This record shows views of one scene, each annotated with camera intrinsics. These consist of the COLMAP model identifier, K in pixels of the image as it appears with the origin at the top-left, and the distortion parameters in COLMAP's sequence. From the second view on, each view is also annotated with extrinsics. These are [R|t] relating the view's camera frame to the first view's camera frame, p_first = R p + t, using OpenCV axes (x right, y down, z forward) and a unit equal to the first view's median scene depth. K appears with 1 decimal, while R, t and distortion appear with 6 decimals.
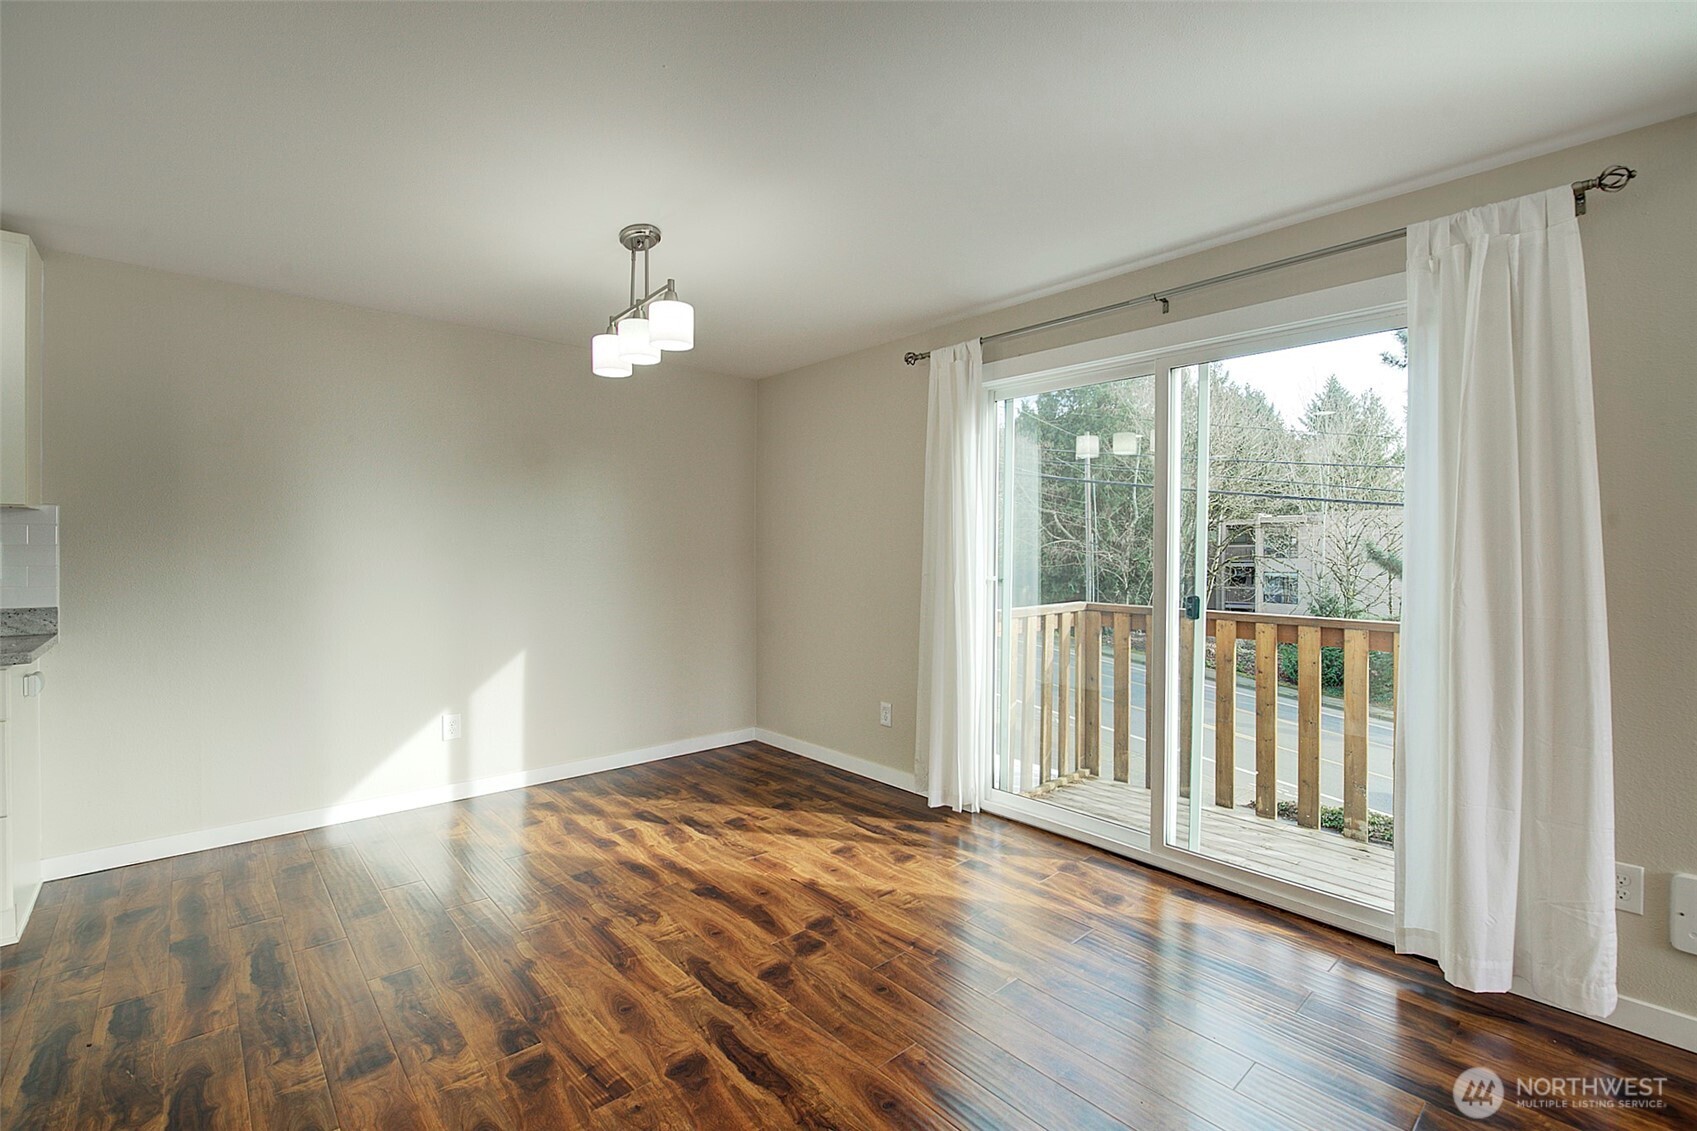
lens RADIAL K [[730.0, 0, 832.6], [0, 730.0, 561.7], [0, 0, 1]] dist [-0.009705, 0.000270]
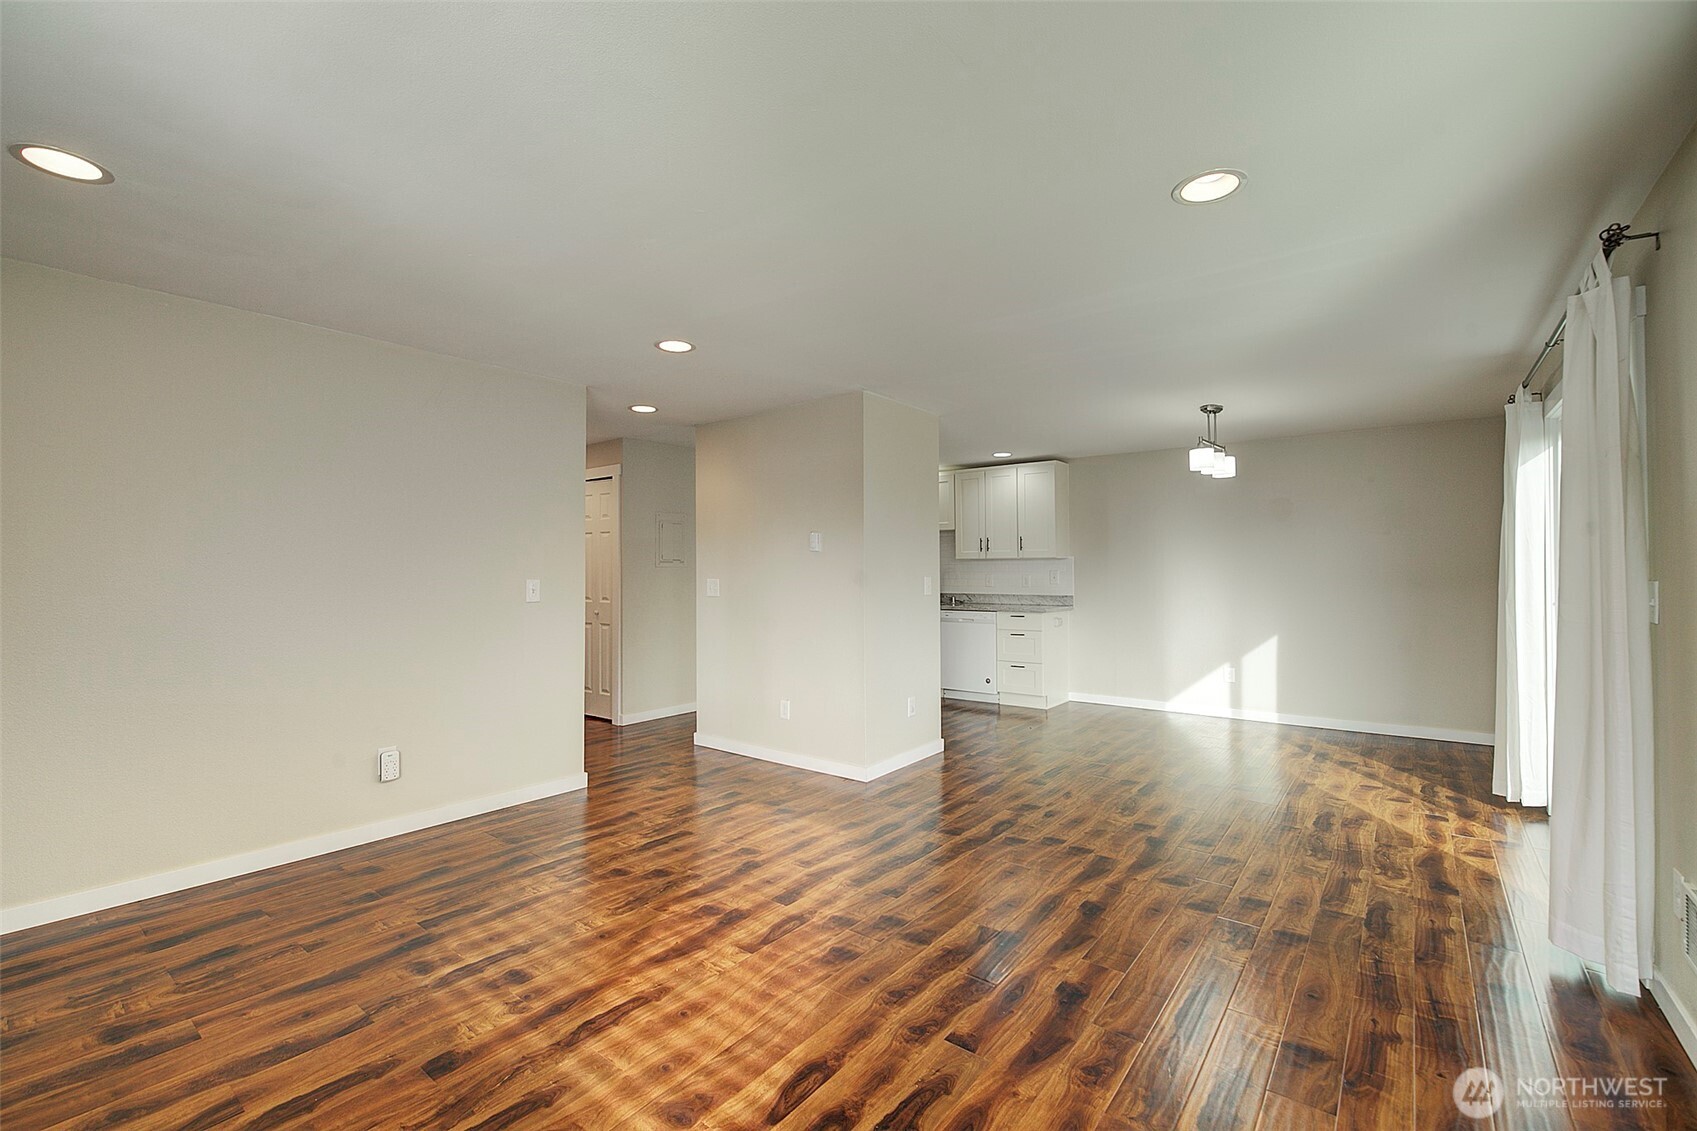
lens RADIAL K [[730.0, 0, 832.6], [0, 730.0, 561.7], [0, 0, 1]] dist [-0.009705, 0.000270]
pose [[0.150761, -0.020730, -0.988353, 1.347111], [-0.005550, 0.999747, -0.021816, 0.005407], [0.988555, 0.008774, 0.150608, -0.241642]]
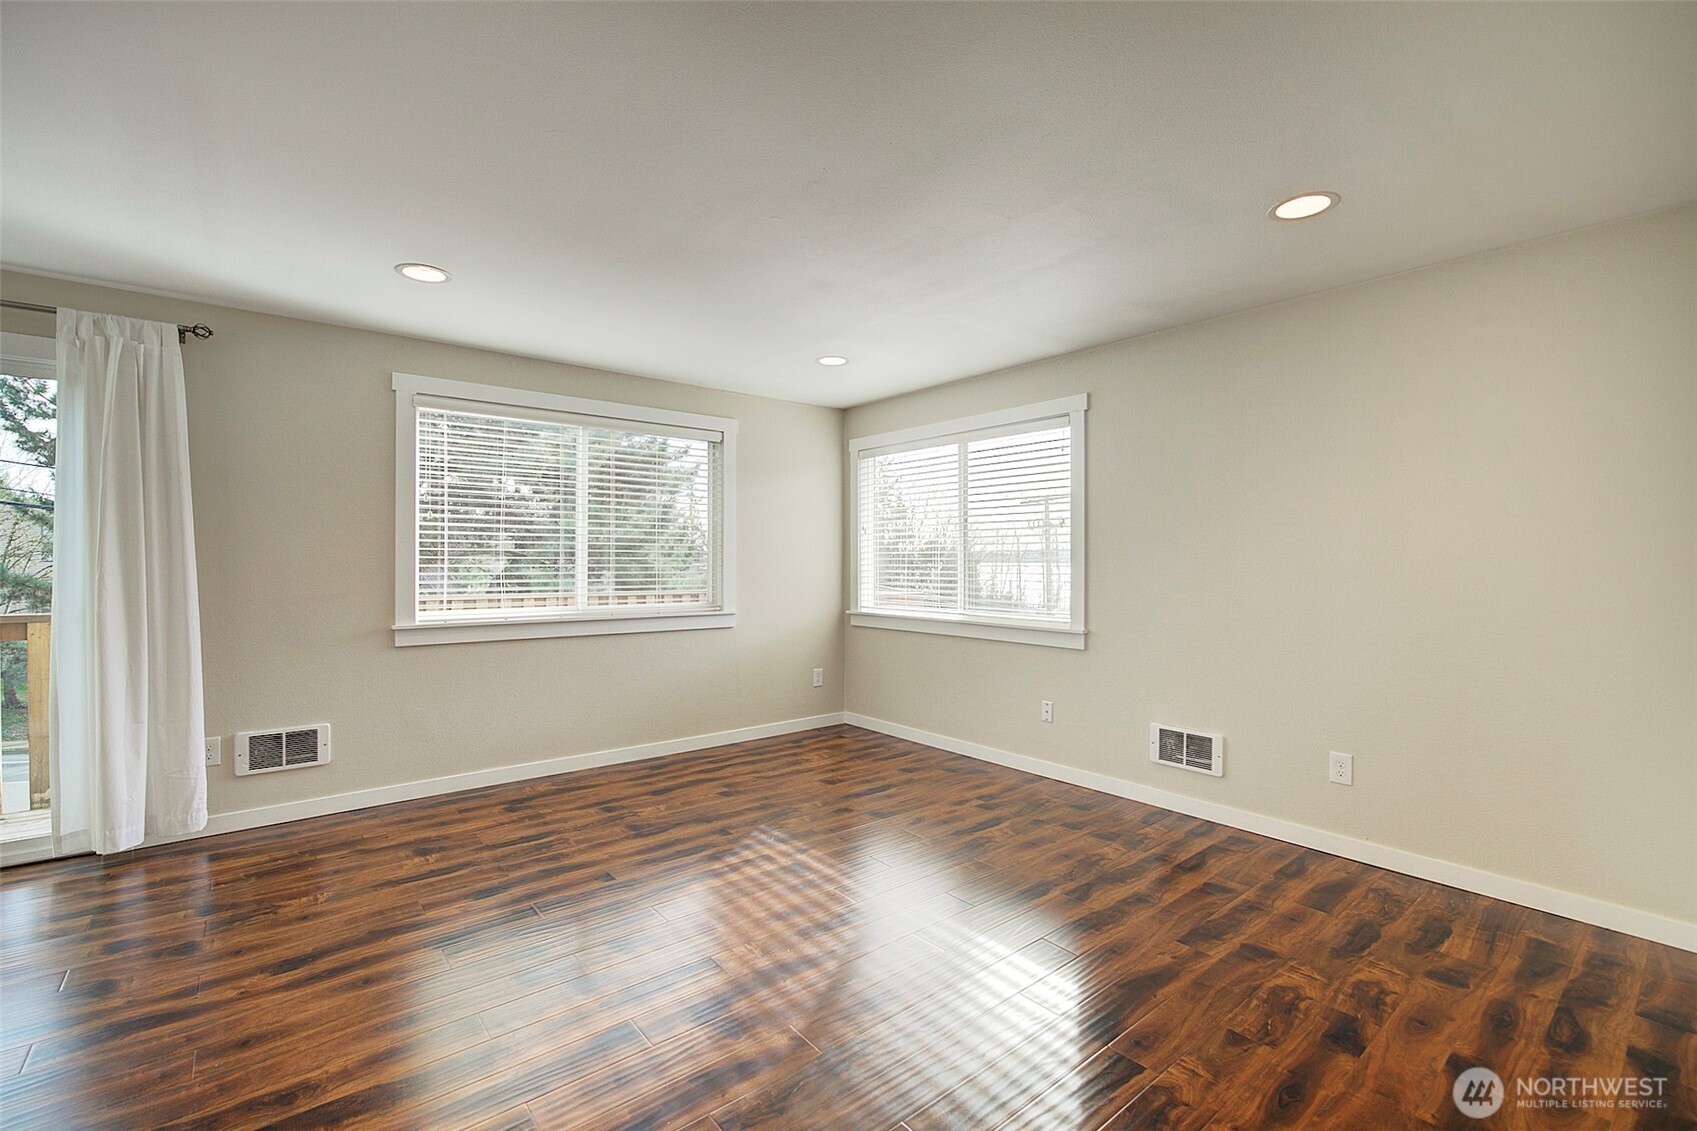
lens RADIAL K [[727.3, 0, 854.4], [0, 727.3, 558.3], [0, 0, 1]] dist [-0.019356, 0.004952]
pose [[0.048099, -0.004495, 0.998832, -0.351554], [0.007150, 0.999966, 0.004156, 0.000101], [-0.998817, 0.006941, 0.048130, -0.408270]]
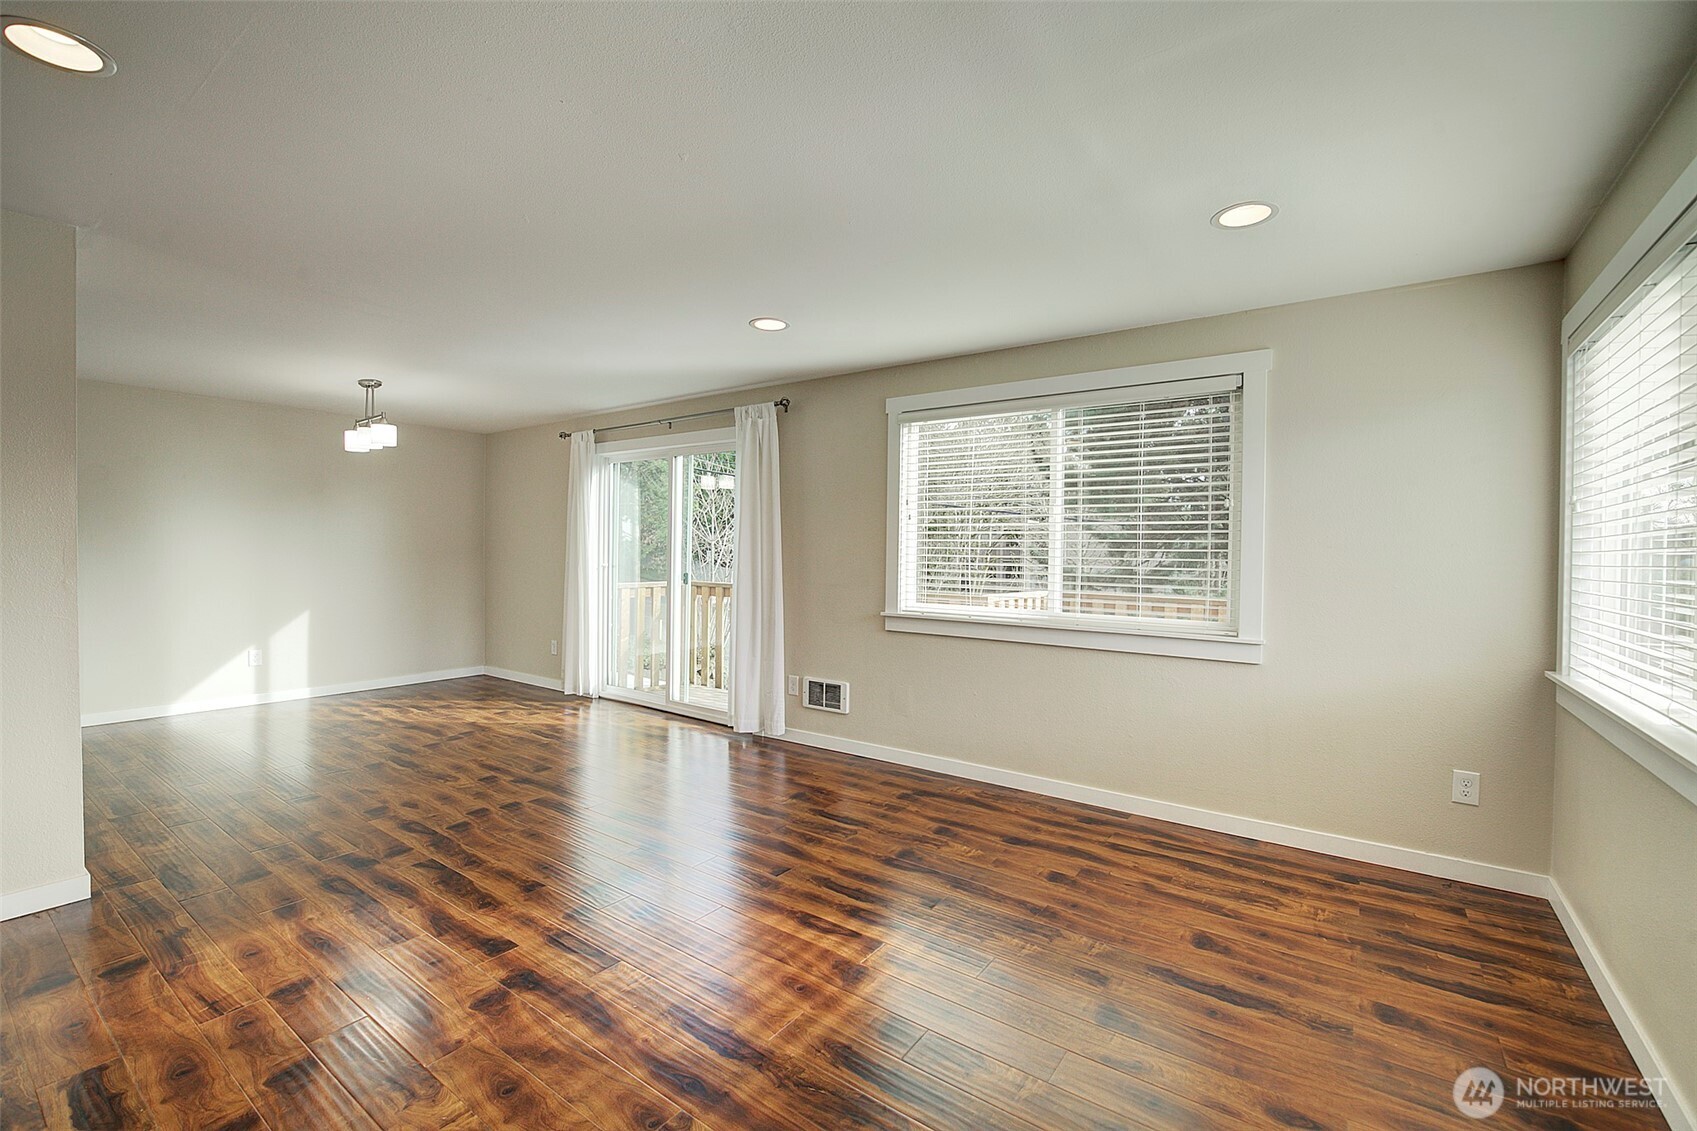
lens RADIAL K [[727.3, 0, 854.4], [0, 727.3, 558.3], [0, 0, 1]] dist [-0.019356, 0.004952]
pose [[0.977317, 0.004961, 0.211725, 0.541380], [-0.005250, 0.999986, 0.000799, 0.004791], [-0.211718, -0.001893, 0.977329, -1.044601]]
